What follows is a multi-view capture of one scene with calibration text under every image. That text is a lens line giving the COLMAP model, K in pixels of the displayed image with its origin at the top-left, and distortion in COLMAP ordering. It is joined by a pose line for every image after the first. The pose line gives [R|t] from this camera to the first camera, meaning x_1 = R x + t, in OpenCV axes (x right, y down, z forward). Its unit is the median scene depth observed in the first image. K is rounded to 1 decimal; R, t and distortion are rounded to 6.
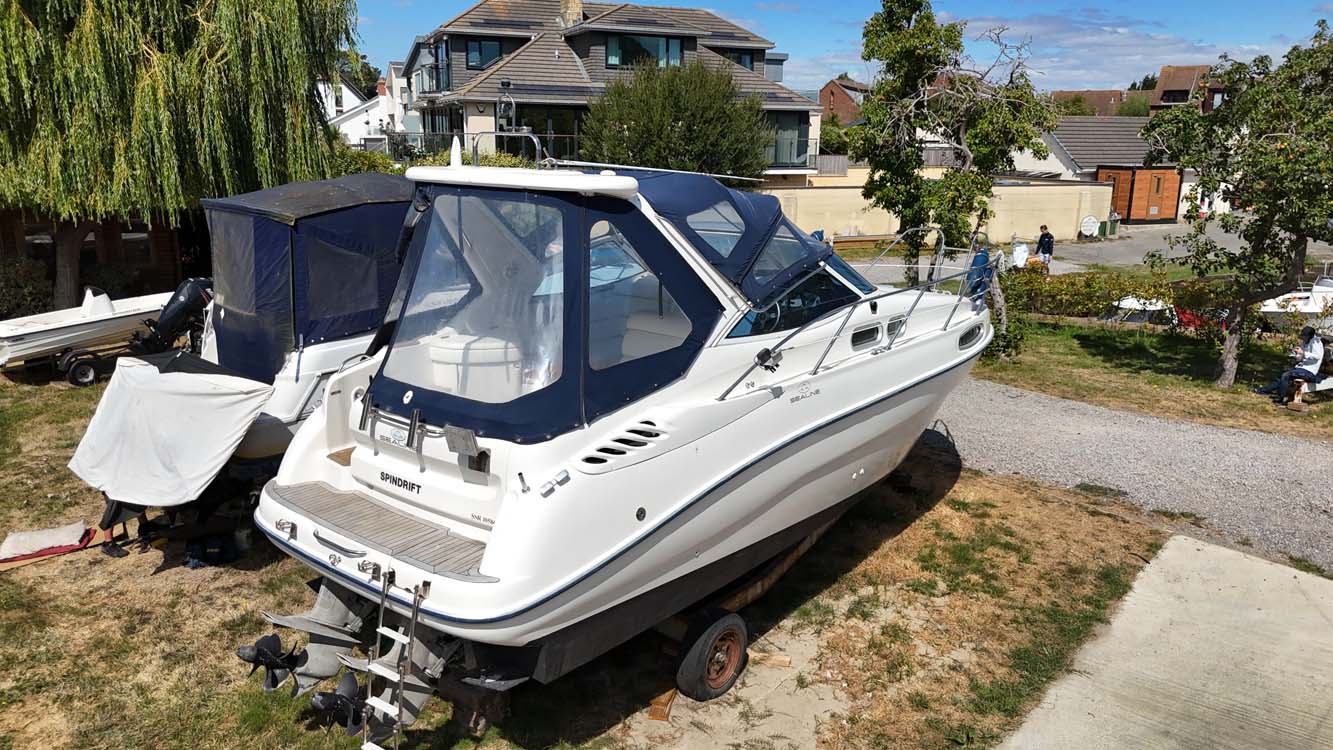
lens RADIAL K [[985.1, 0, 666.5], [0, 985.1, 375.0], [0, 0, 1]] dist [0.022347, -0.000833]
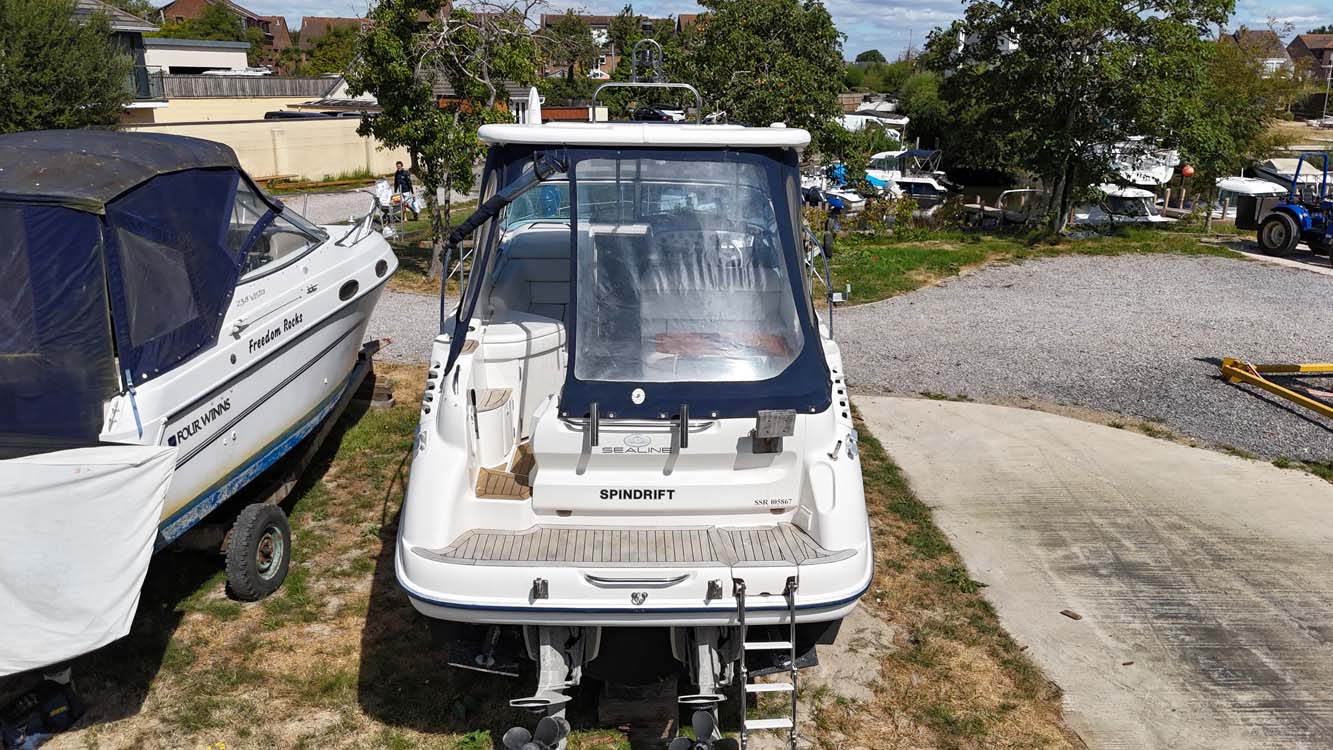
lens RADIAL K [[983.5, 0, 666.5], [0, 983.5, 375.0], [0, 0, 1]] dist [0.061869, -0.055013]
pose [[0.747801, -0.196462, 0.634190, -0.622830], [0.152302, 0.980504, 0.124160, -0.078704], [-0.646218, 0.003741, 0.763143, 0.254532]]
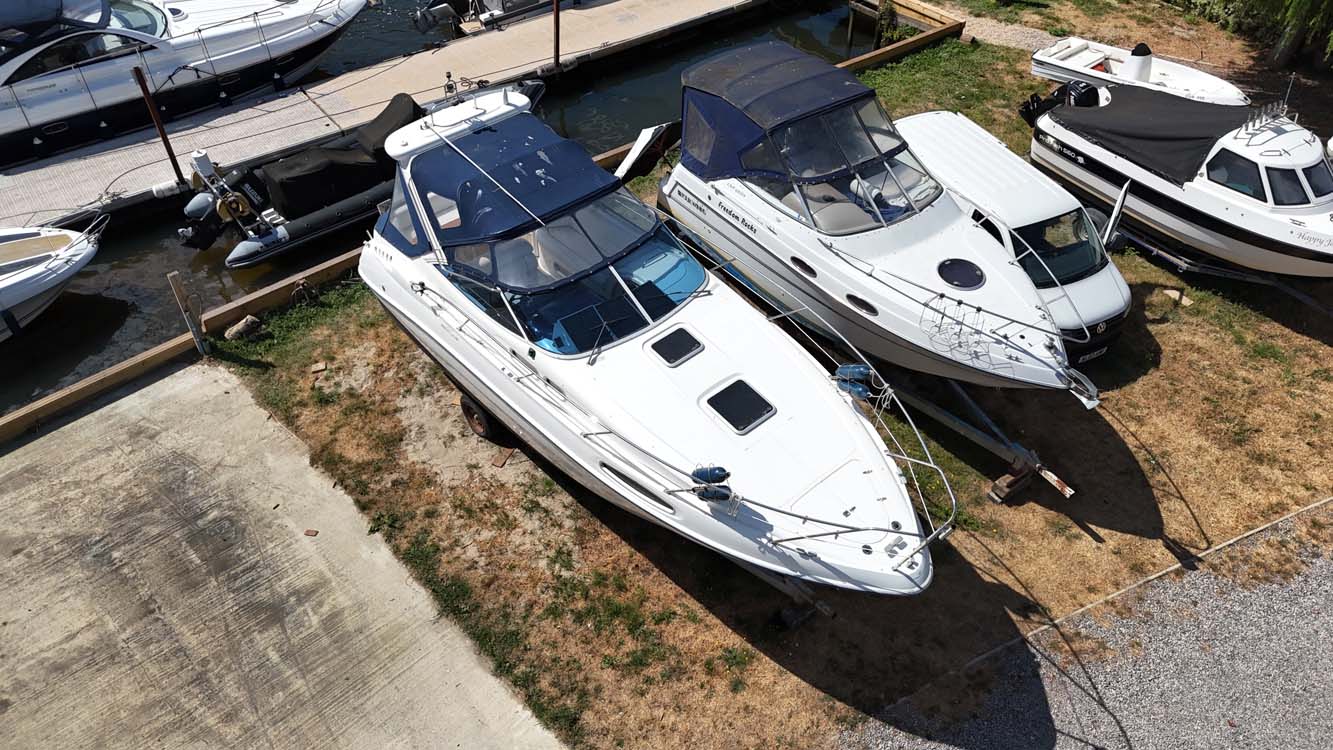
lens RADIAL K [[983.5, 0, 666.5], [0, 983.5, 375.0], [0, 0, 1]] dist [0.061869, -0.055013]
pose [[-0.150744, 0.665194, -0.731295, 1.195977], [-0.234348, 0.694617, 0.680138, -1.007765], [0.960394, 0.273904, 0.051177, 1.164459]]
